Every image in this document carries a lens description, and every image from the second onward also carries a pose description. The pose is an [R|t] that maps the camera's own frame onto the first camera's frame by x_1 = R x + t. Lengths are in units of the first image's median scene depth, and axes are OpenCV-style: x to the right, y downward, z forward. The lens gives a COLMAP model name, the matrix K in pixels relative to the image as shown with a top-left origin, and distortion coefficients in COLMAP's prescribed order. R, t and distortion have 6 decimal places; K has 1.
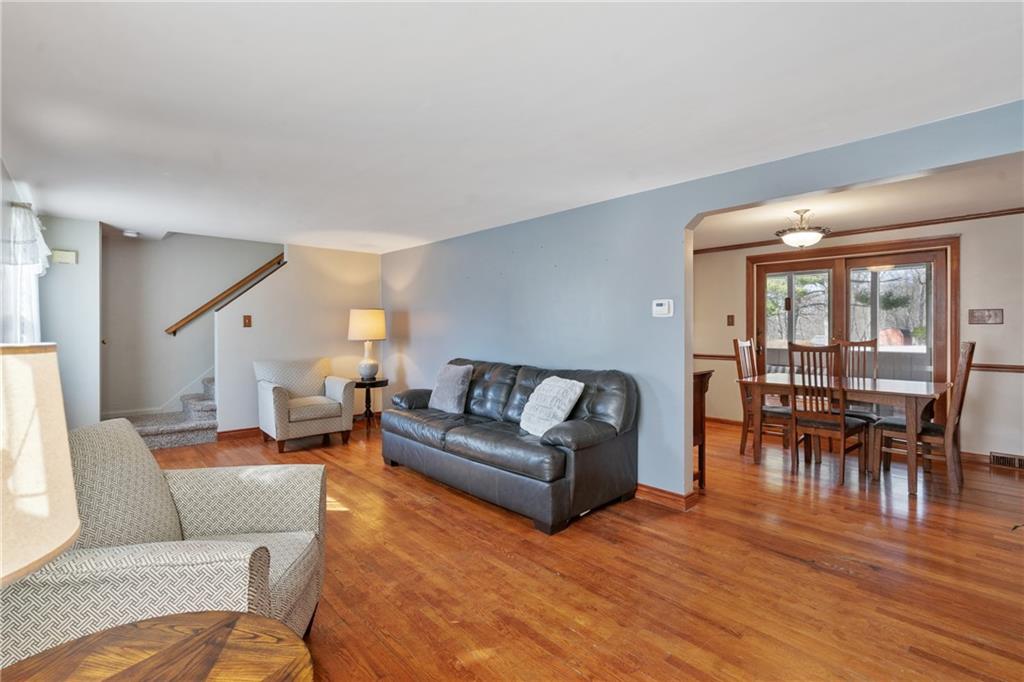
lens RADIAL K [[480.4, 0, 515.0], [0, 480.4, 328.8], [0, 0, 1]] dist [-0.000186, 0.000196]
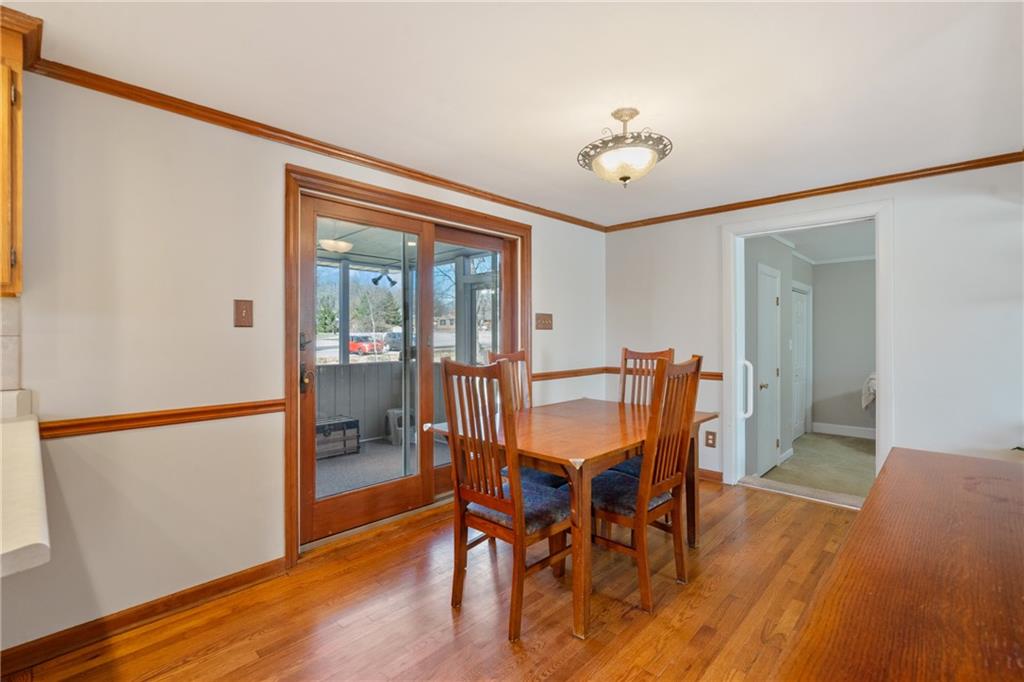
lens RADIAL K [[469.8, 0, 512.0], [0, 469.8, 341.0], [0, 0, 1]] dist [0.000578, 0.000160]
pose [[-0.075565, -0.014262, 0.997039, 0.061969], [0.001127, 0.999896, 0.014389, -0.000197], [-0.997140, 0.002211, -0.075541, 1.065773]]
